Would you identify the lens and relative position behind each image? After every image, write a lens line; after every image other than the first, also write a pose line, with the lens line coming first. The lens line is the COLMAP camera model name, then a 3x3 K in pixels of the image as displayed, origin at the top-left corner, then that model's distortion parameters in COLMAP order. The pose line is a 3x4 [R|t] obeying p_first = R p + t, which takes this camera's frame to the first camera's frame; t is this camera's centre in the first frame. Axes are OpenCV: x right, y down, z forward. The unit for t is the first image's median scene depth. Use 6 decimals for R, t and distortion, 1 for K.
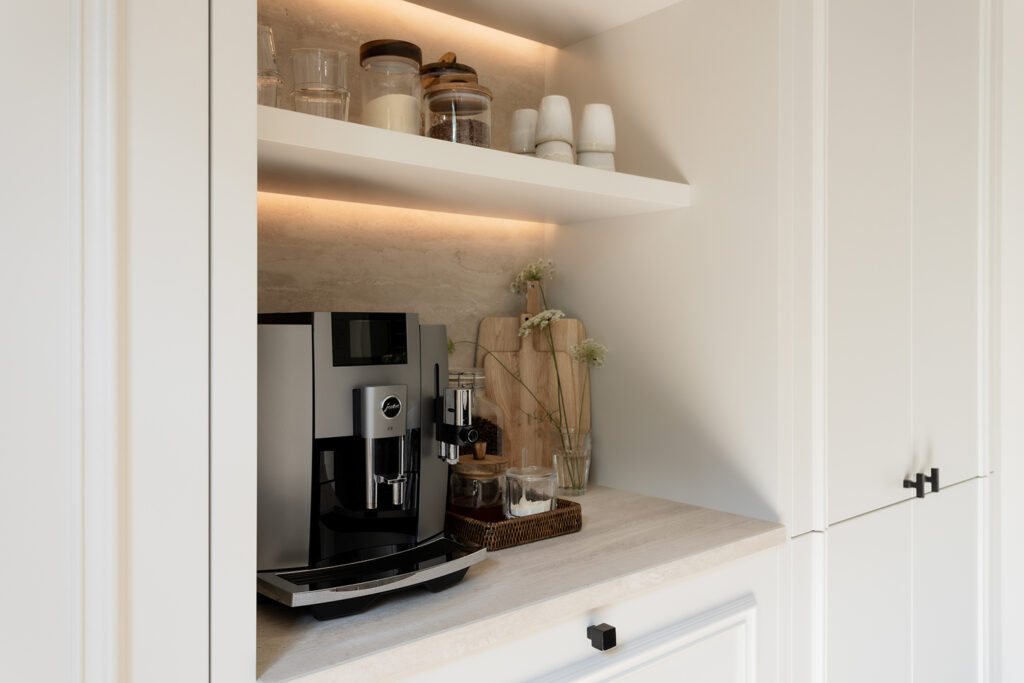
lens RADIAL K [[793.0, 0, 510.6], [0, 793.0, 339.7], [0, 0, 1]] dist [0.008027, -0.000558]
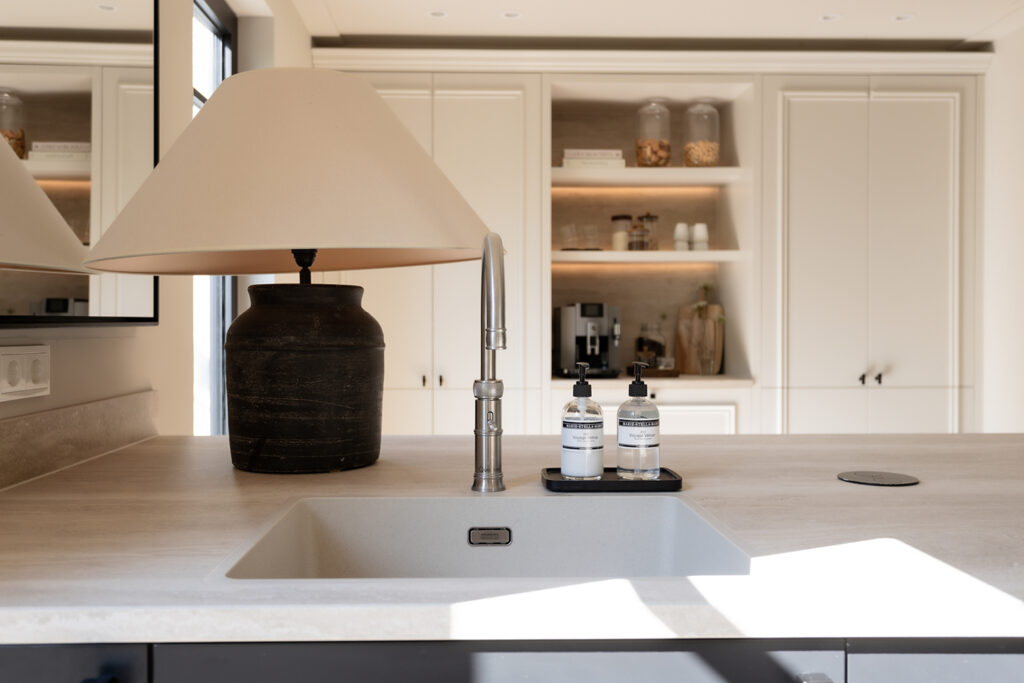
lens RADIAL K [[1562.4, 0, 512.7], [0, 1562.4, 344.6], [0, 0, 1]] dist [0.116756, 0.000000]
pose [[0.809291, 0.000022, -0.587407, 3.877573], [-0.008908, 0.999885, -0.012235, 0.255429], [0.587340, 0.015134, 0.809199, -5.216433]]
